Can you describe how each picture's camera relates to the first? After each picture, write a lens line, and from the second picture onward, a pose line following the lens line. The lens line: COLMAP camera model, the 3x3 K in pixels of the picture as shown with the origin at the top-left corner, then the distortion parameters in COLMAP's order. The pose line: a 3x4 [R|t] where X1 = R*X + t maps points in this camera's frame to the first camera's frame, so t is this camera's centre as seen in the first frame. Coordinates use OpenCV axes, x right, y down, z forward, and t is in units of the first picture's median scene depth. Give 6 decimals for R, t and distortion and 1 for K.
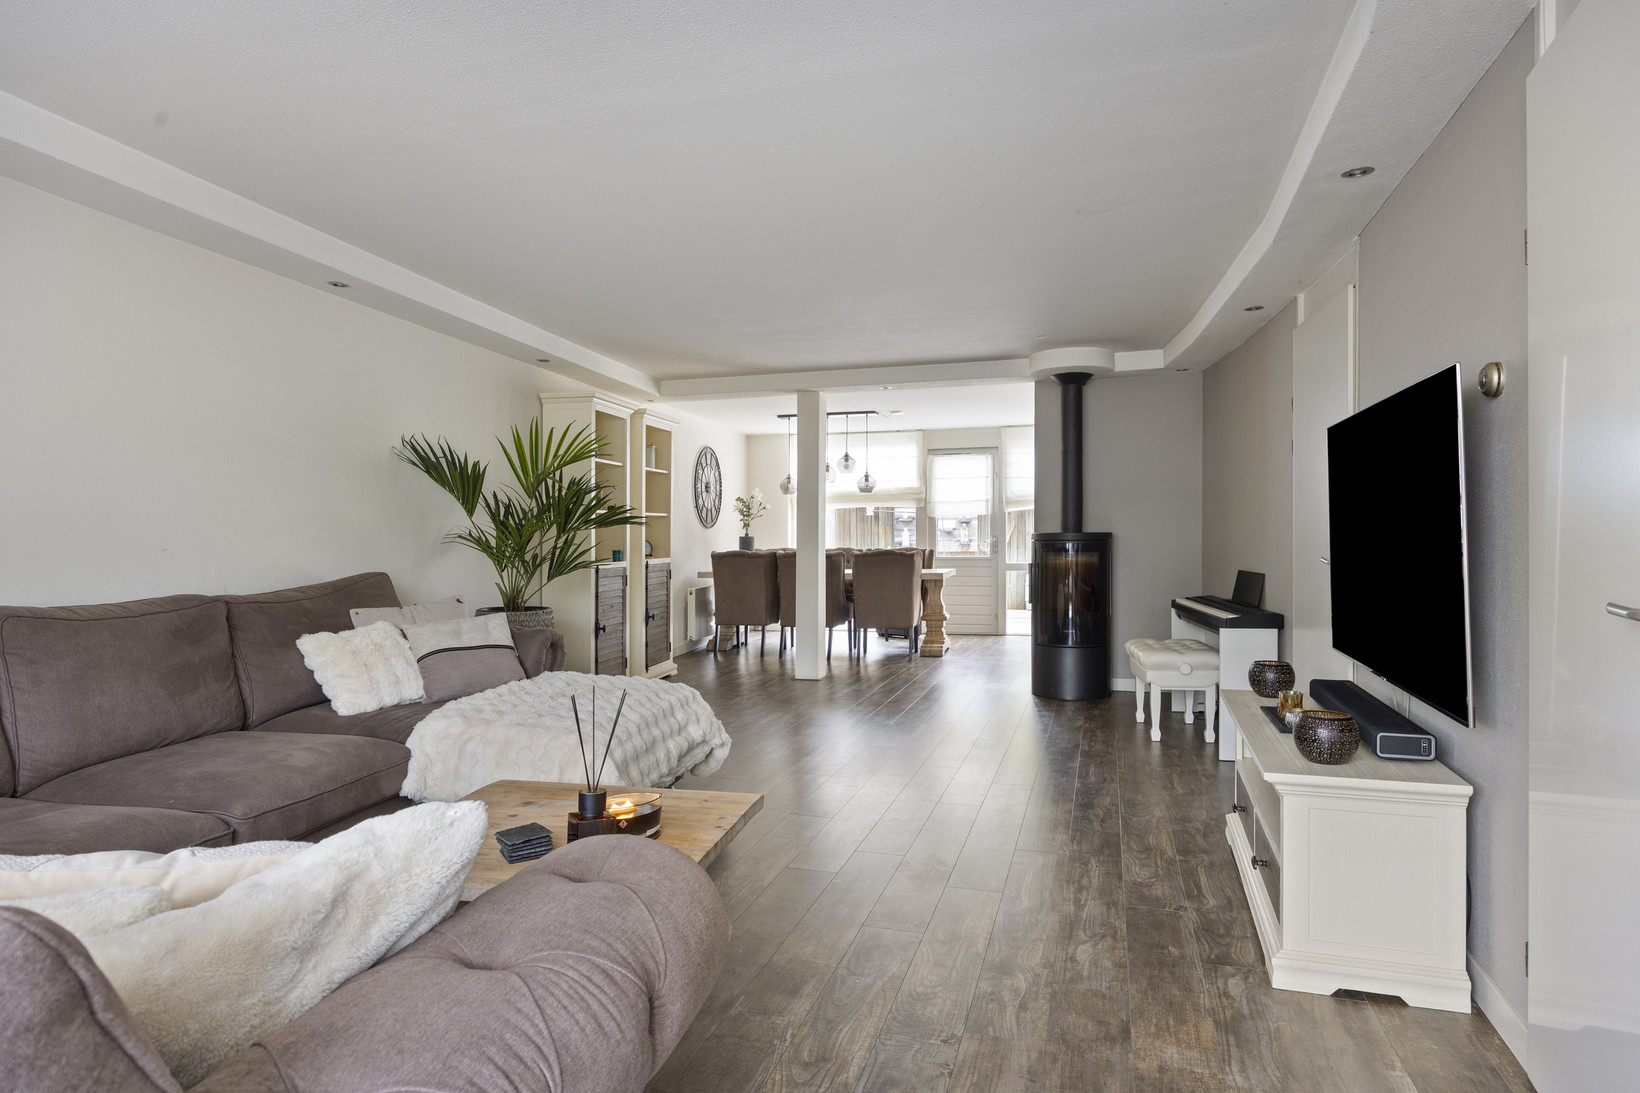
lens RADIAL K [[926.2, 0, 815.2], [0, 926.2, 539.2], [0, 0, 1]] dist [-0.002028, 0.000183]
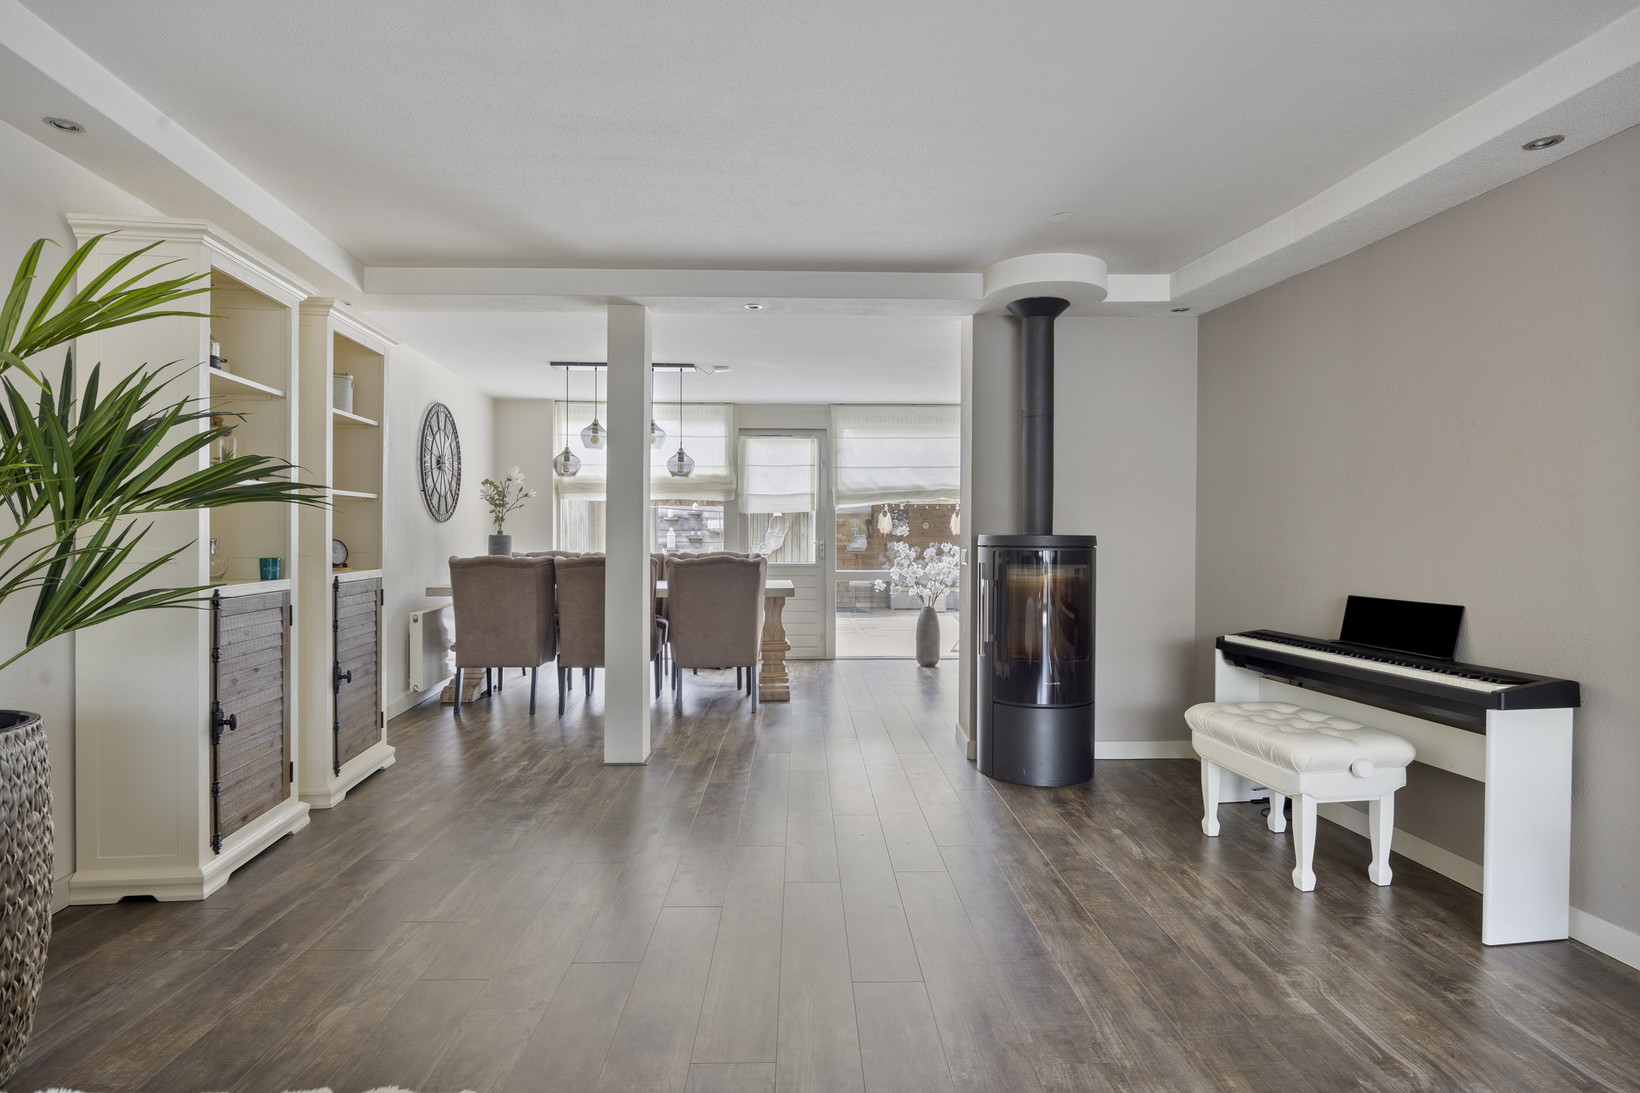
lens RADIAL K [[867.8, 0, 831.2], [0, 867.8, 561.5], [0, 0, 1]] dist [-0.004069, -0.002722]
pose [[0.946556, 0.002789, 0.322528, -0.063943], [-0.010647, 0.999688, 0.022601, -0.000346], [-0.322365, -0.024827, 0.946290, 0.386882]]
